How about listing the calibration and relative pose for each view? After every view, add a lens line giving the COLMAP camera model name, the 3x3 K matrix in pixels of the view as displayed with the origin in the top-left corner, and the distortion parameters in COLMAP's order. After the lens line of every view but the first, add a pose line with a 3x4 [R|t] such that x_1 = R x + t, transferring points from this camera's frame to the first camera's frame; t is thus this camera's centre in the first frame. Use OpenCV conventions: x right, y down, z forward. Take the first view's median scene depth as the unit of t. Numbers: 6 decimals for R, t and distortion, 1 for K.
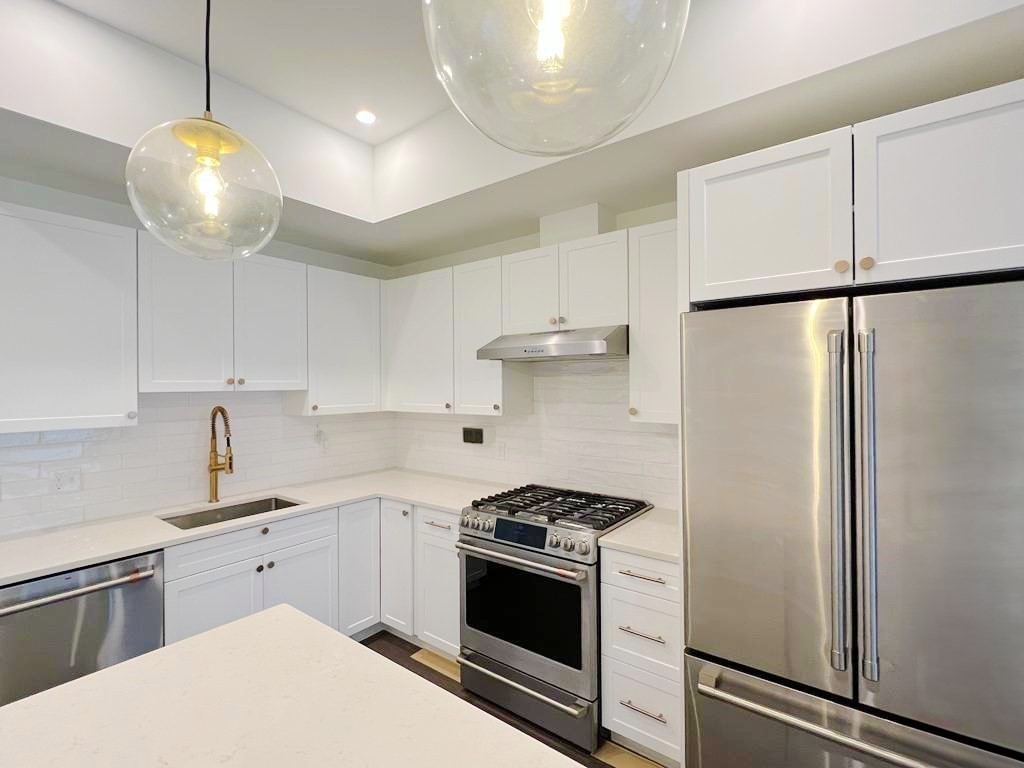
lens RADIAL K [[485.0, 0, 511.5], [0, 485.0, 383.2], [0, 0, 1]] dist [-0.003759, -0.000309]
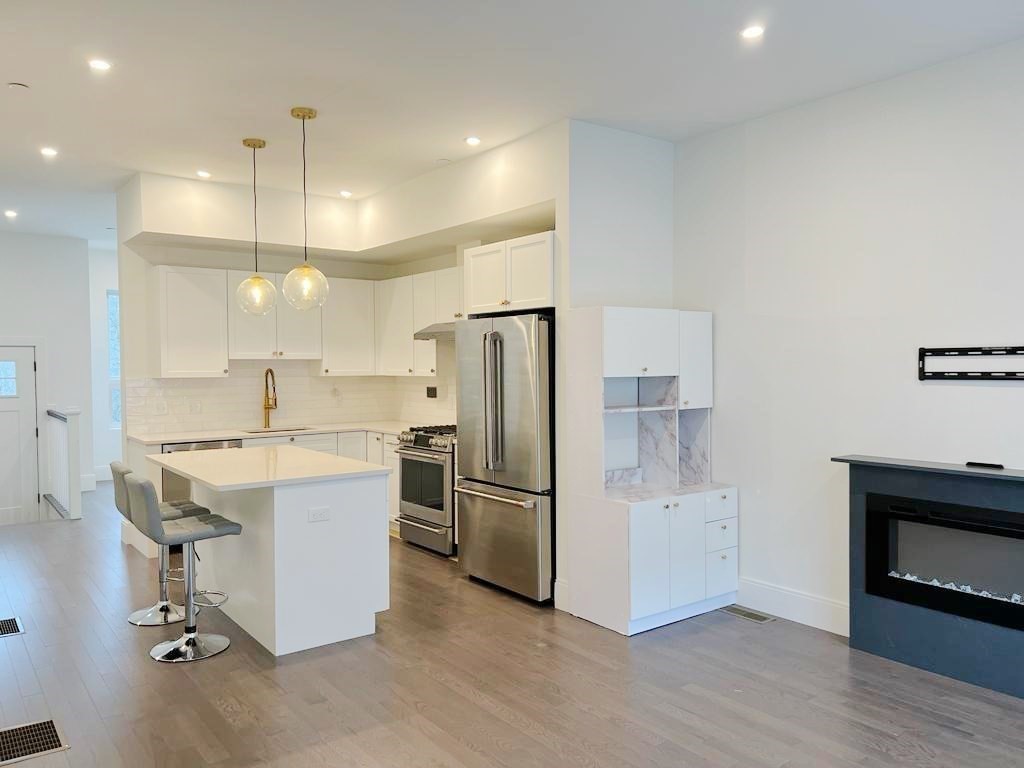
lens RADIAL K [[770.9, 0, 512.8], [0, 770.9, 384.5], [0, 0, 1]] dist [0.066579, -0.087101]
pose [[0.964333, 0.010113, -0.264499, 0.913960], [-0.002013, 0.999521, 0.030880, 0.019224], [0.264685, -0.029246, 0.963891, -1.358021]]
